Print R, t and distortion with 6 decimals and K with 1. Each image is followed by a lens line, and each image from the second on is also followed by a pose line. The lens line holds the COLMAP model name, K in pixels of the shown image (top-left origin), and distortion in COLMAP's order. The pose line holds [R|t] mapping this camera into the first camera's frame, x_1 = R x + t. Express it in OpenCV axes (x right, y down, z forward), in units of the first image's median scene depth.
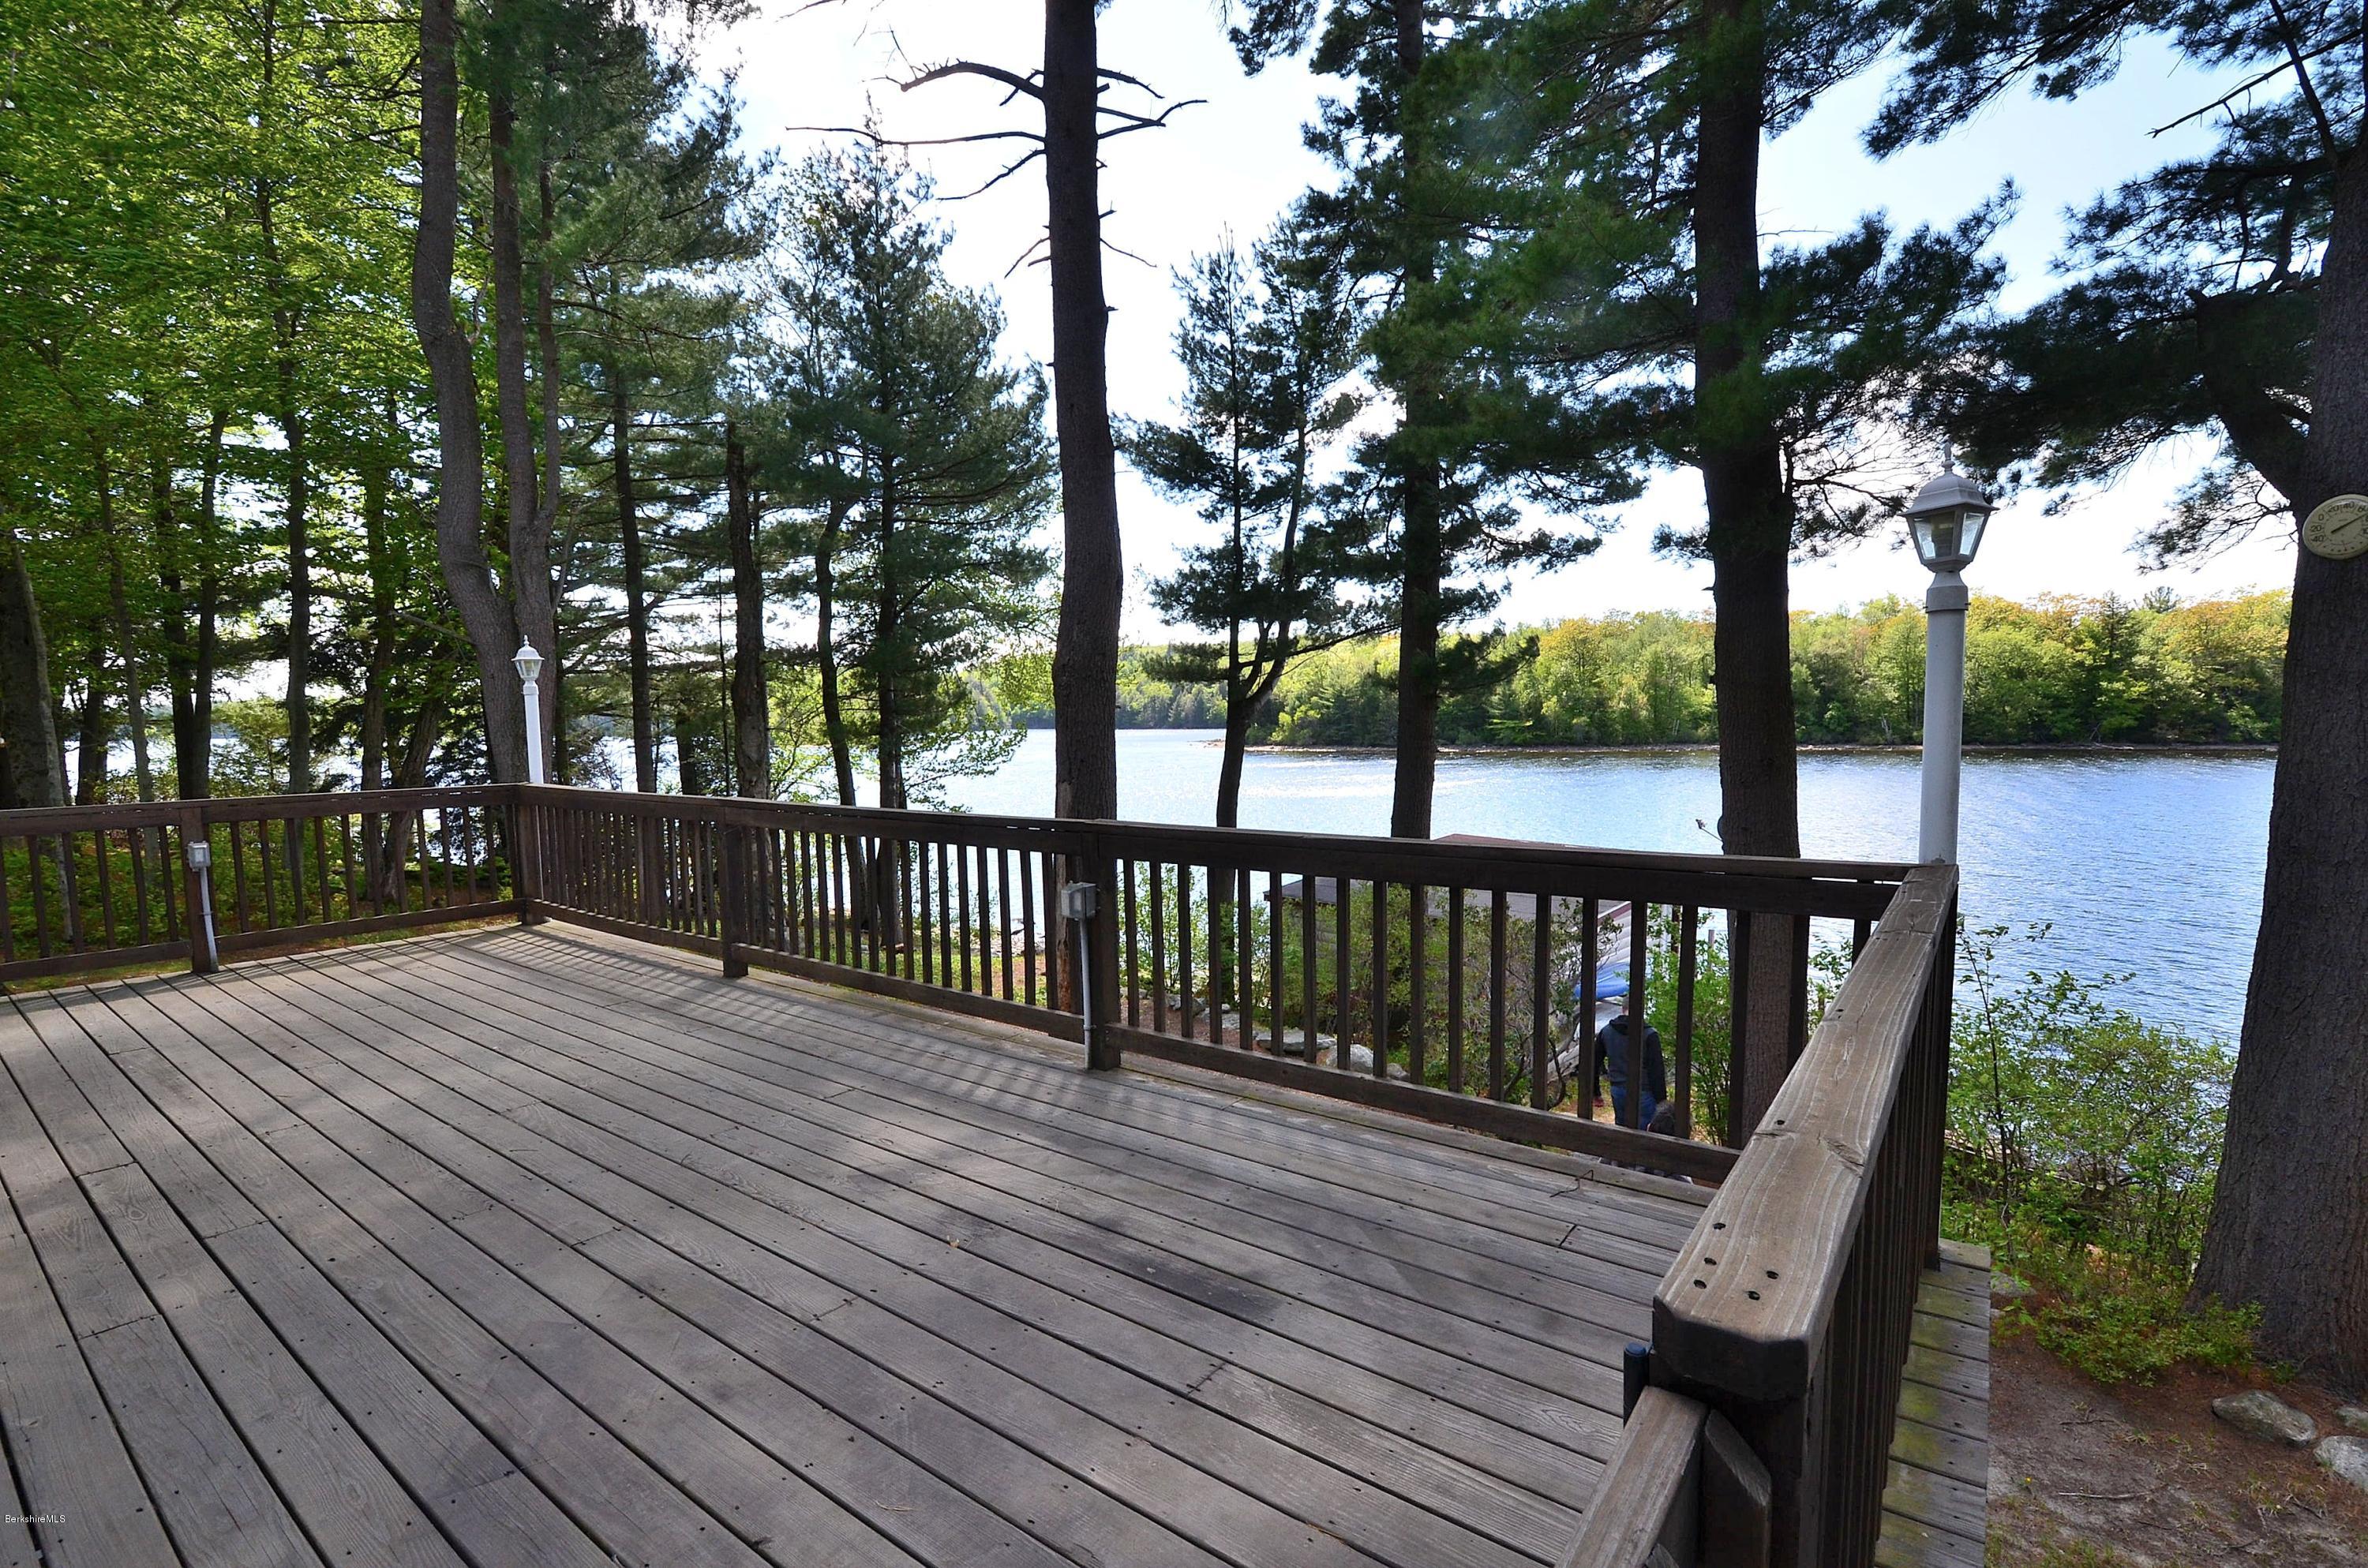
lens RADIAL K [[1062.1, 0, 1176.5], [0, 1062.1, 809.1], [0, 0, 1]] dist [0.016023, -0.020954]
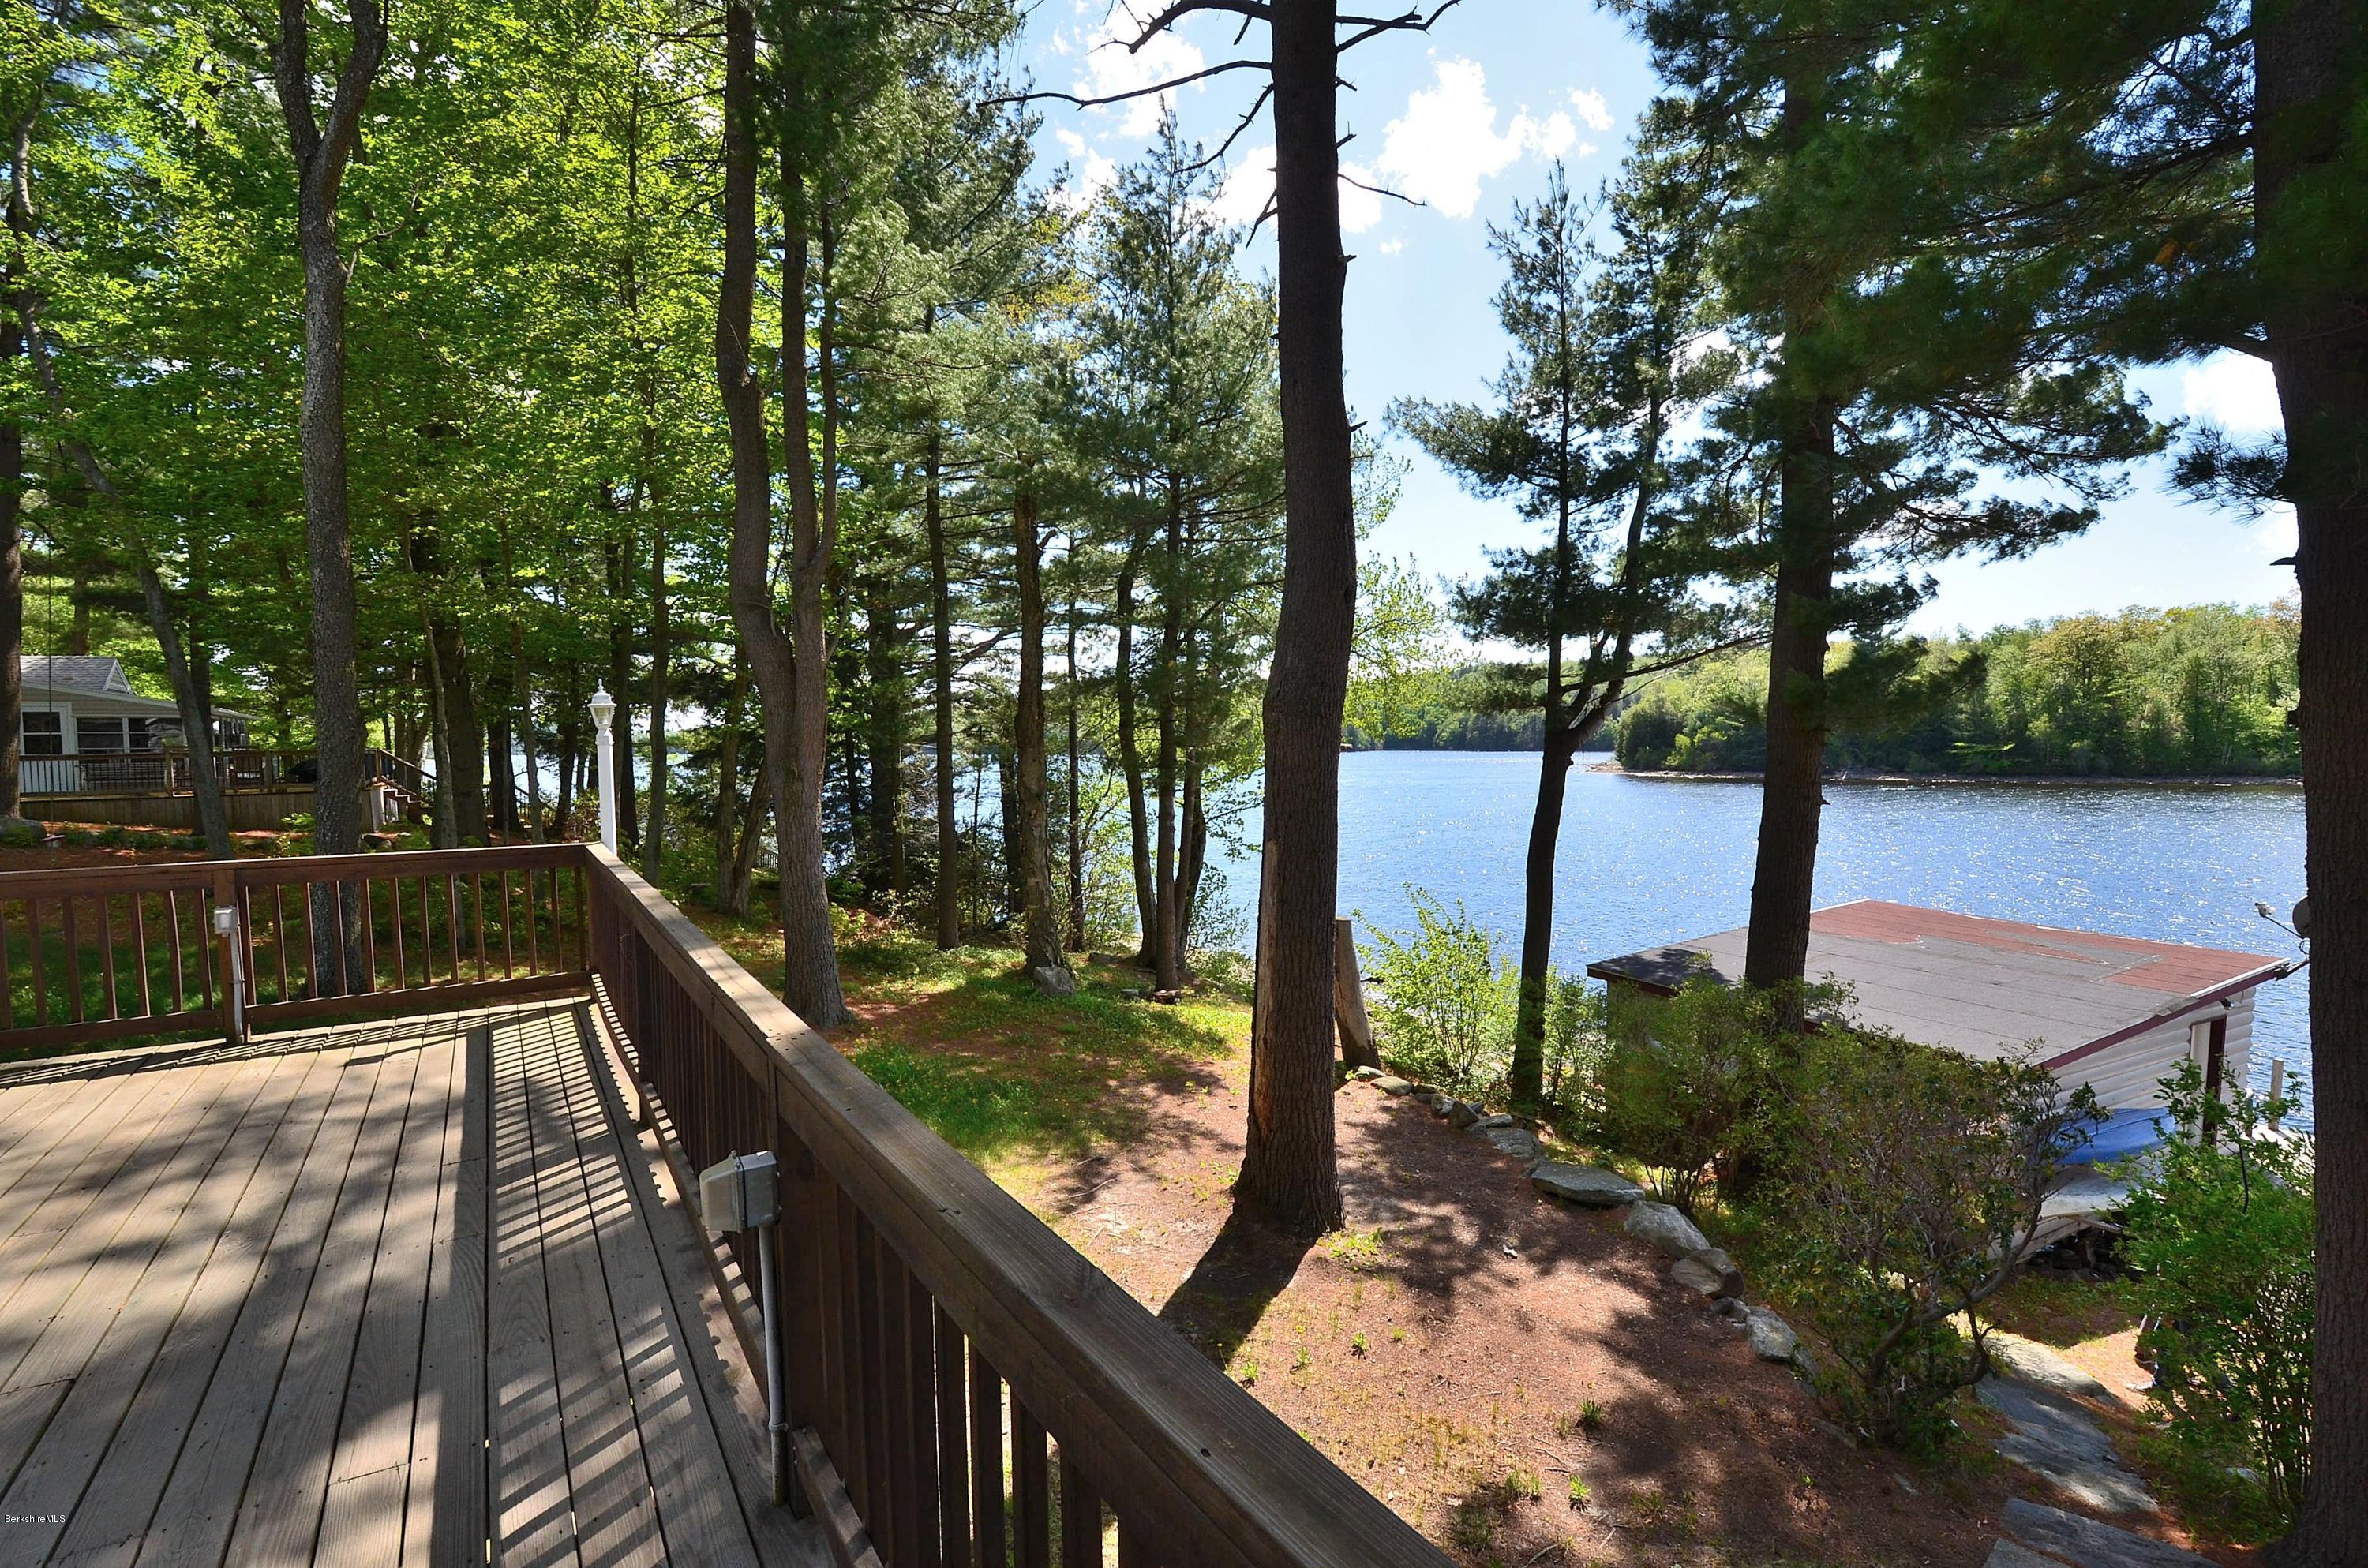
lens RADIAL K [[1066.9, 0, 1174.0], [0, 1066.9, 816.7], [0, 0, 1]] dist [0.001909, -0.016233]
pose [[0.940257, 0.027486, -0.339354, 0.059490], [-0.031481, 0.999485, -0.006273, -0.021825], [0.339006, 0.016582, 0.940638, 0.120636]]
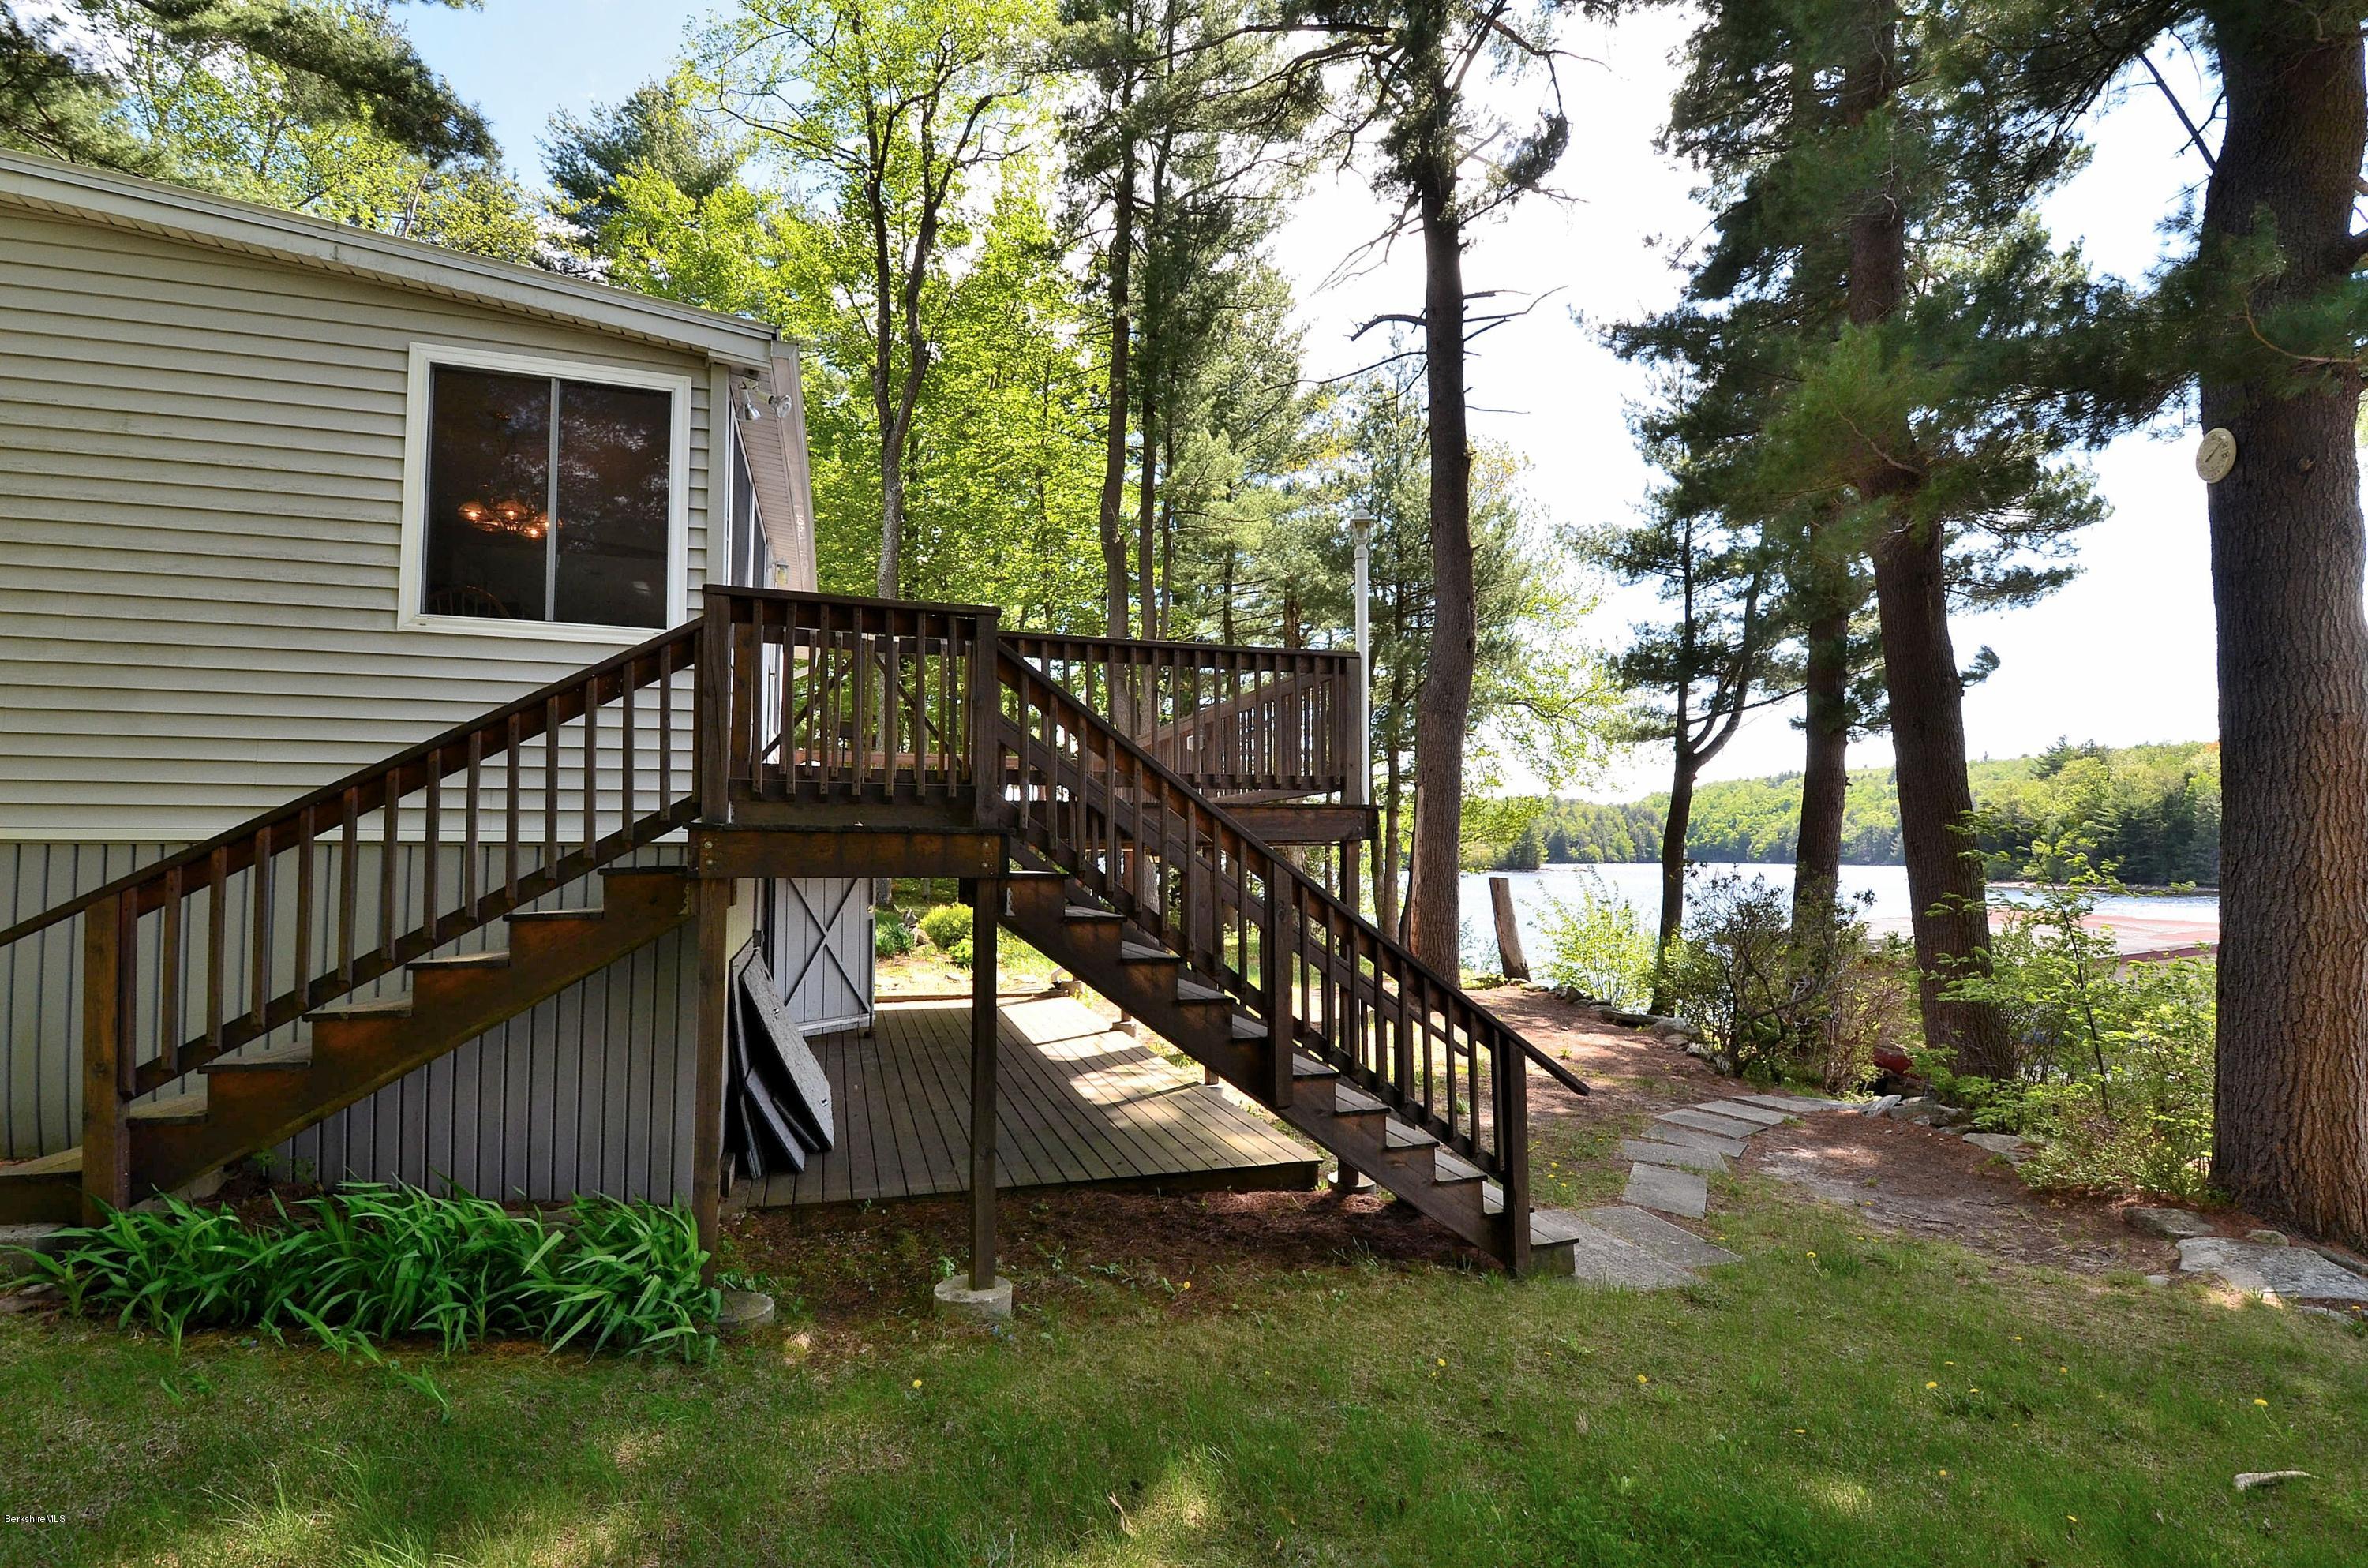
lens RADIAL K [[1066.5, 0, 1178.3], [0, 1066.5, 821.6], [0, 0, 1]] dist [0.001497, -0.000067]
pose [[0.822924, 0.001356, -0.568150, 0.248510], [-0.064715, 0.993713, -0.091363, 0.097410], [0.564454, 0.111953, 0.817838, -0.183175]]
